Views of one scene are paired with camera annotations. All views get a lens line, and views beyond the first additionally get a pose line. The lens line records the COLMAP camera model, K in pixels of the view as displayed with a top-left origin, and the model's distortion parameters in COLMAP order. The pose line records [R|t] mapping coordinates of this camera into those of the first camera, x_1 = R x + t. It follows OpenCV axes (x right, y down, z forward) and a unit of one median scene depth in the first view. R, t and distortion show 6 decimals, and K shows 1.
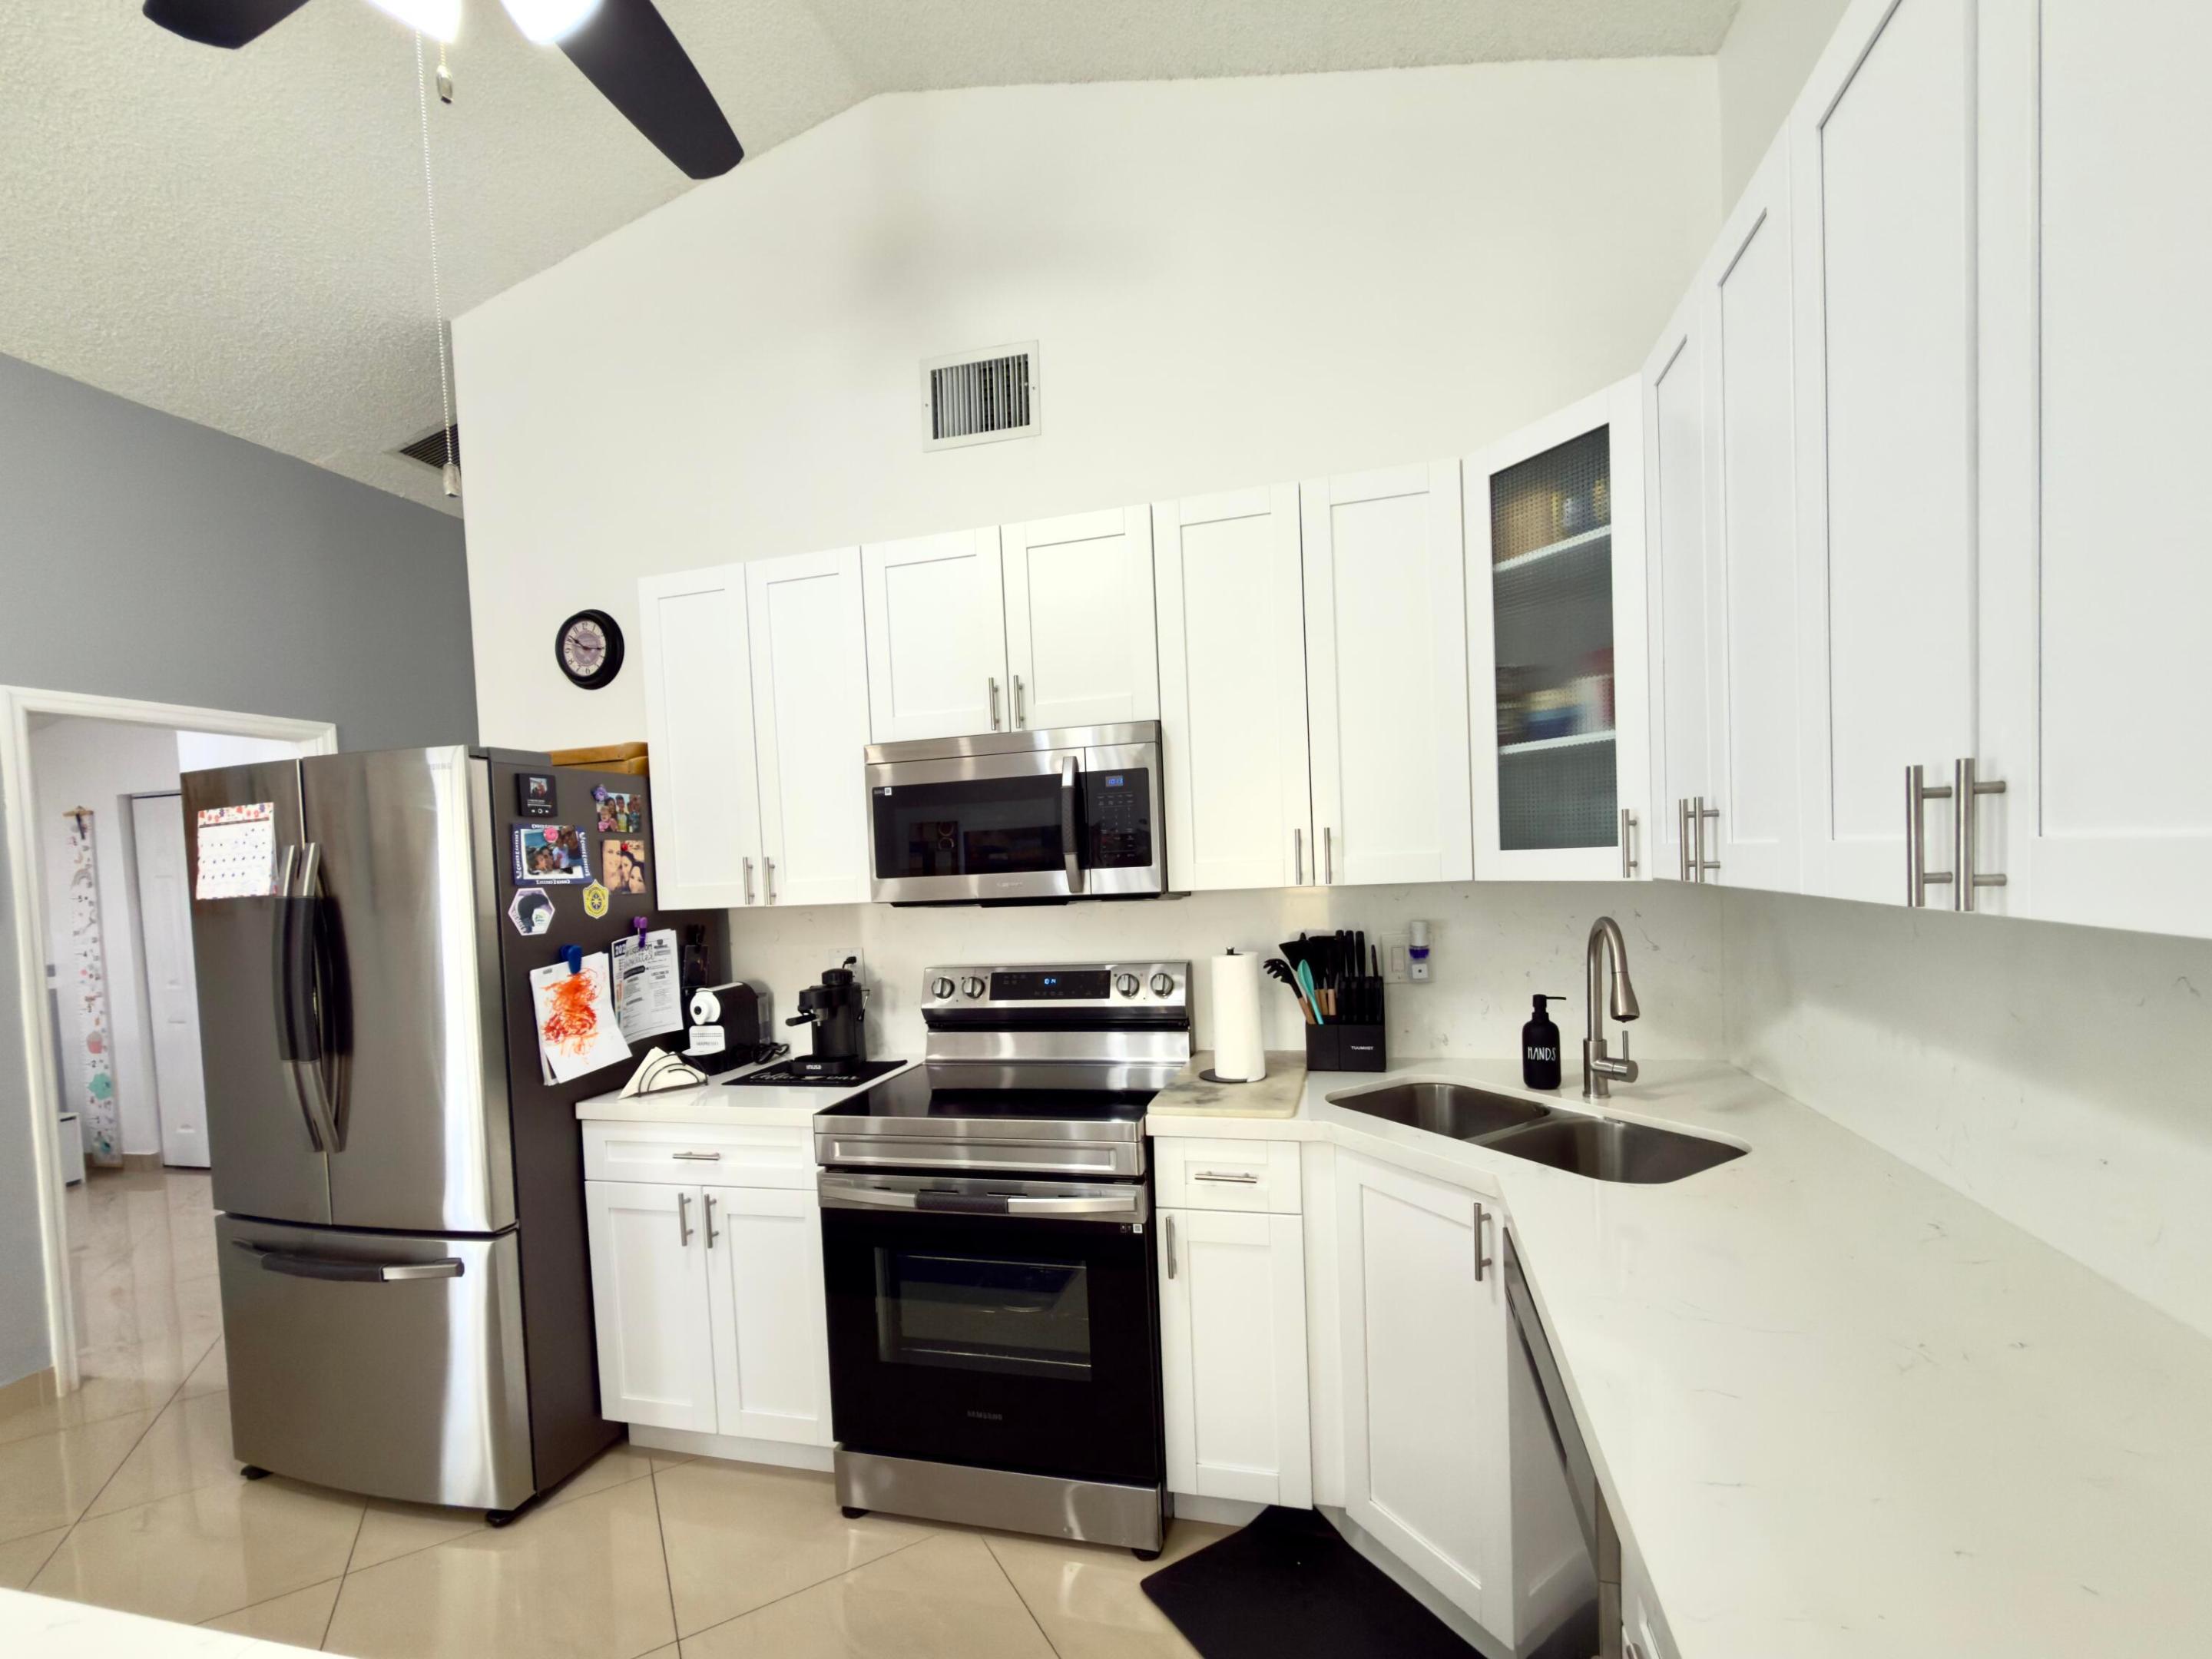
lens RADIAL K [[949.1, 0, 1128.4], [0, 949.1, 896.1], [0, 0, 1]] dist [-0.001379, 0.000846]
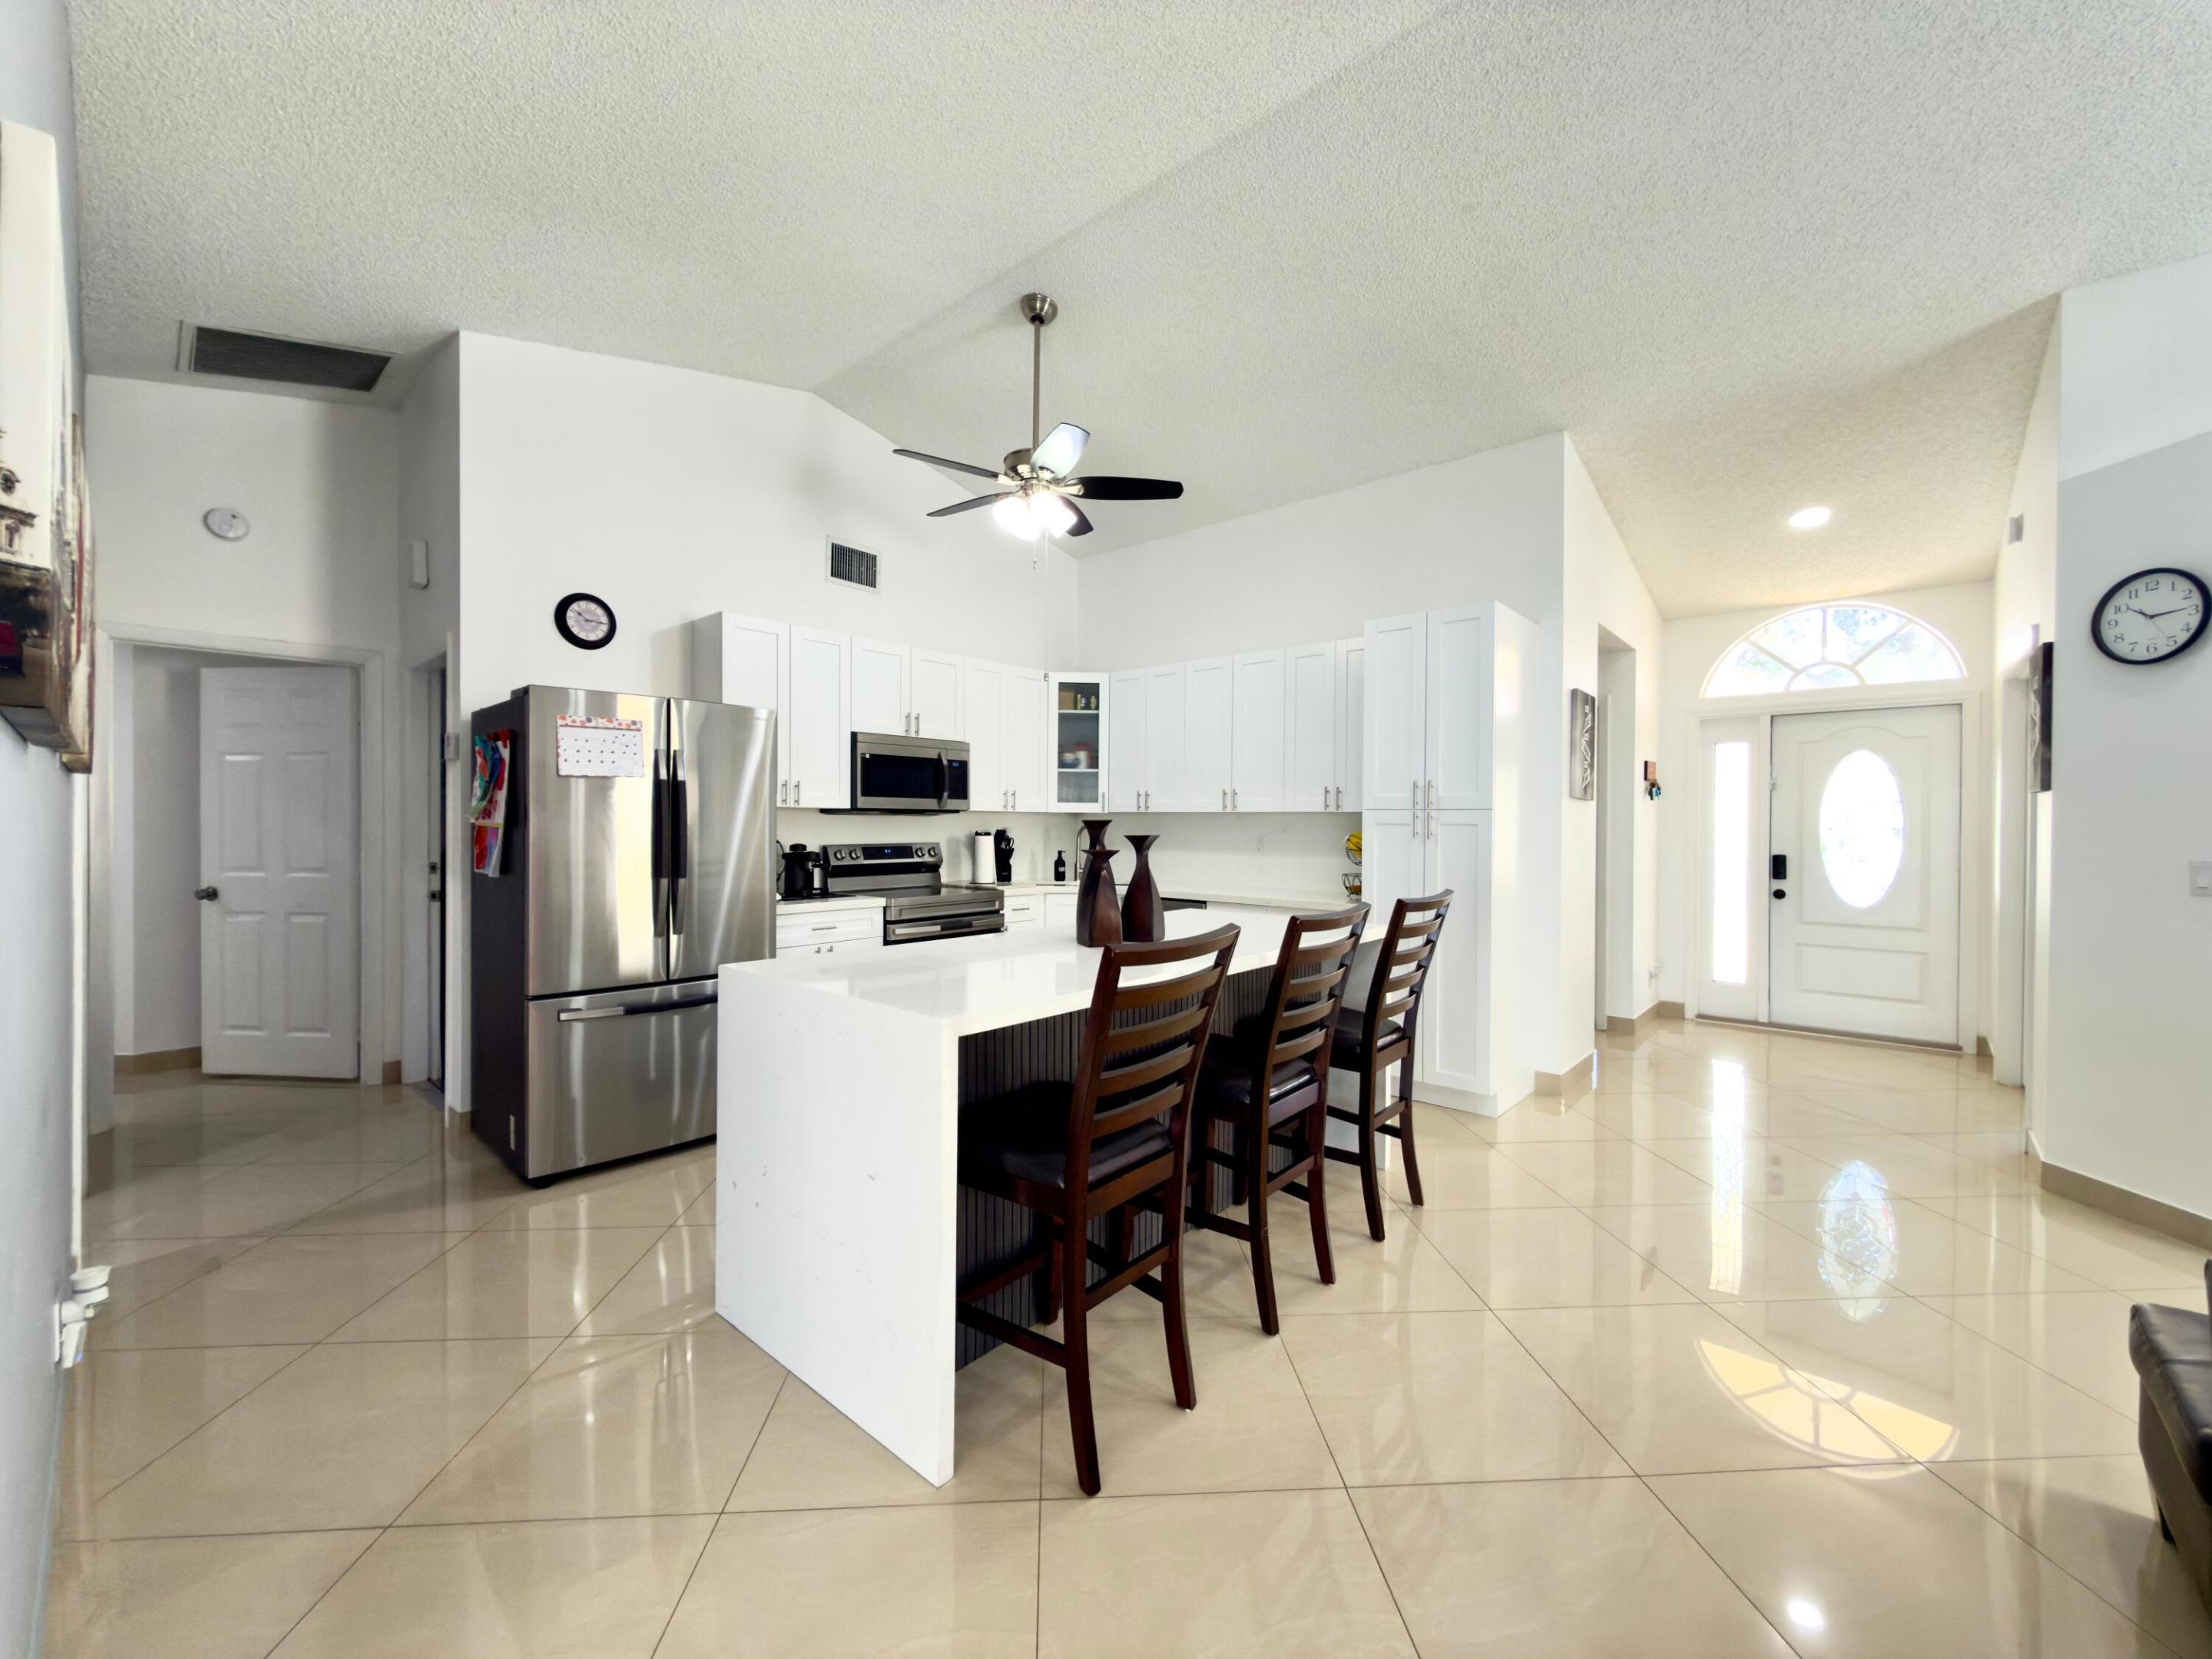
lens RADIAL K [[889.7, 0, 1112.5], [0, 889.7, 825.2], [0, 0, 1]] dist [-0.000588, 0.000355]
pose [[0.444414, 0.048077, 0.894530, -1.872161], [0.008752, 0.998278, -0.058001, 0.172696], [-0.895779, 0.033606, 0.443228, -0.384371]]
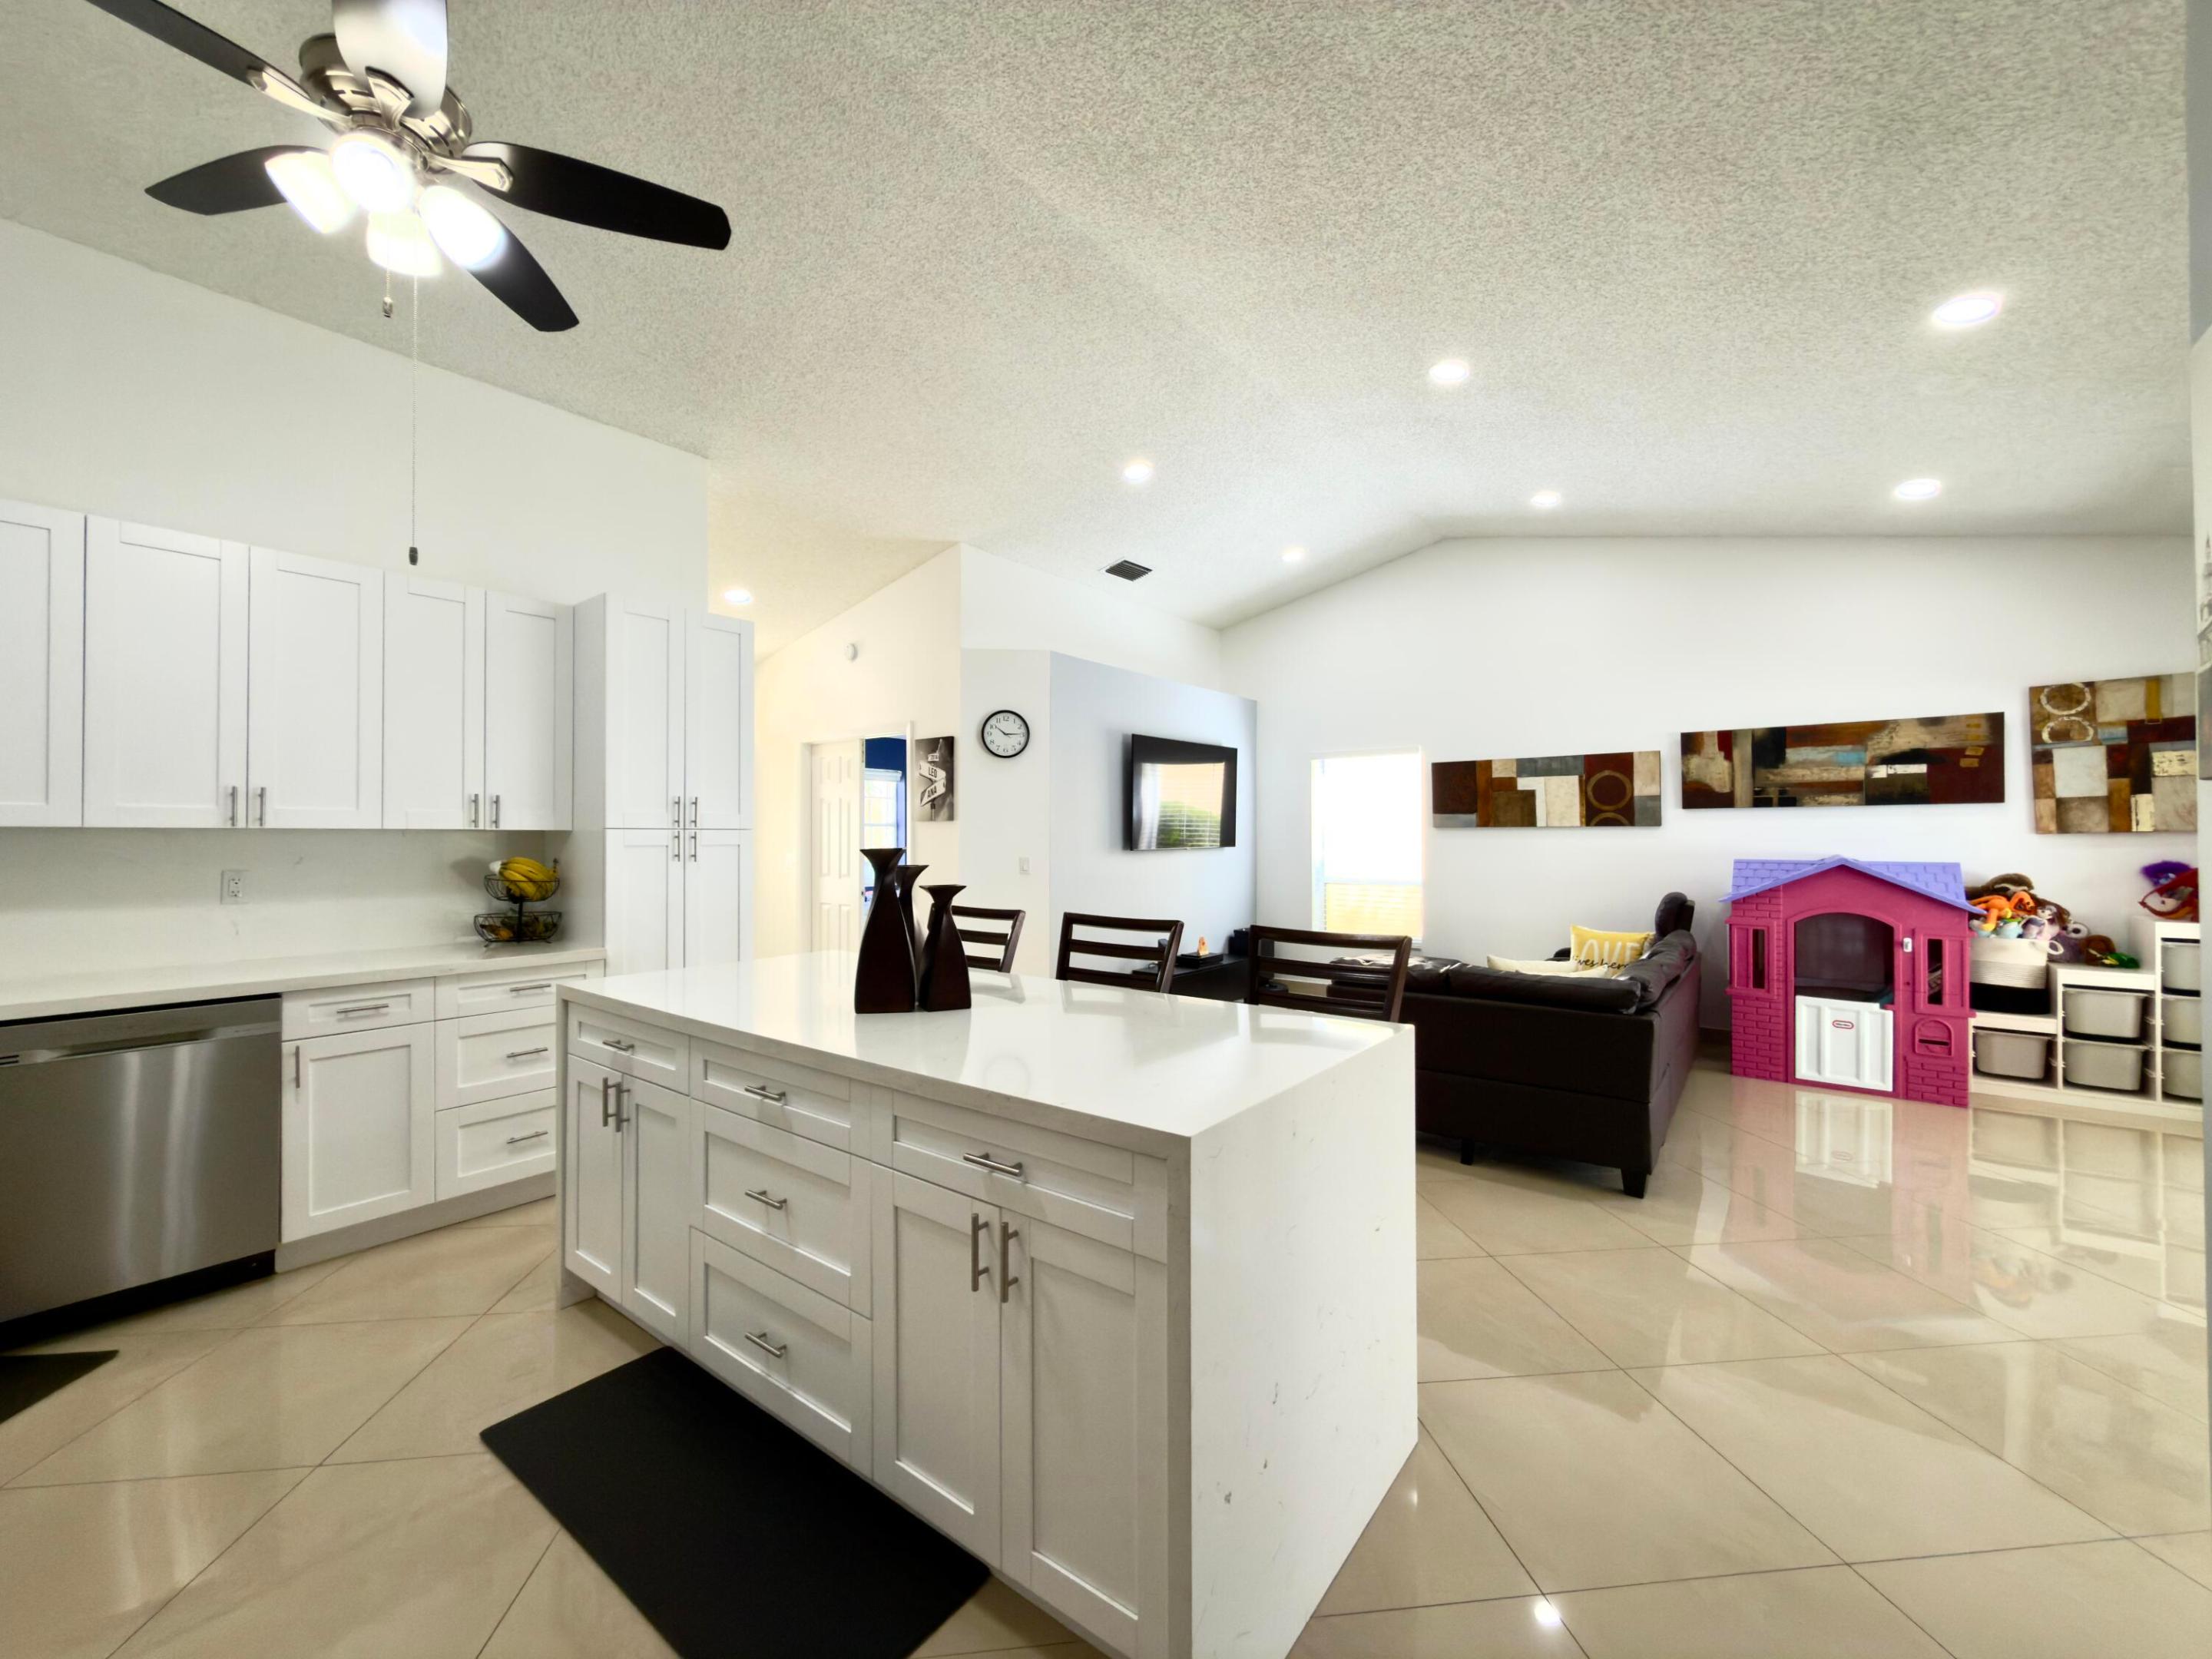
lens RADIAL K [[889.7, 0, 1116.2], [0, 889.7, 832.5], [0, 0, 1]] dist [-0.000588, 0.000355]
pose [[-0.922000, 0.049531, 0.384008, -1.305226], [0.059941, 0.998086, 0.015182, 0.068971], [-0.382521, 0.037016, -0.923205, 1.048375]]
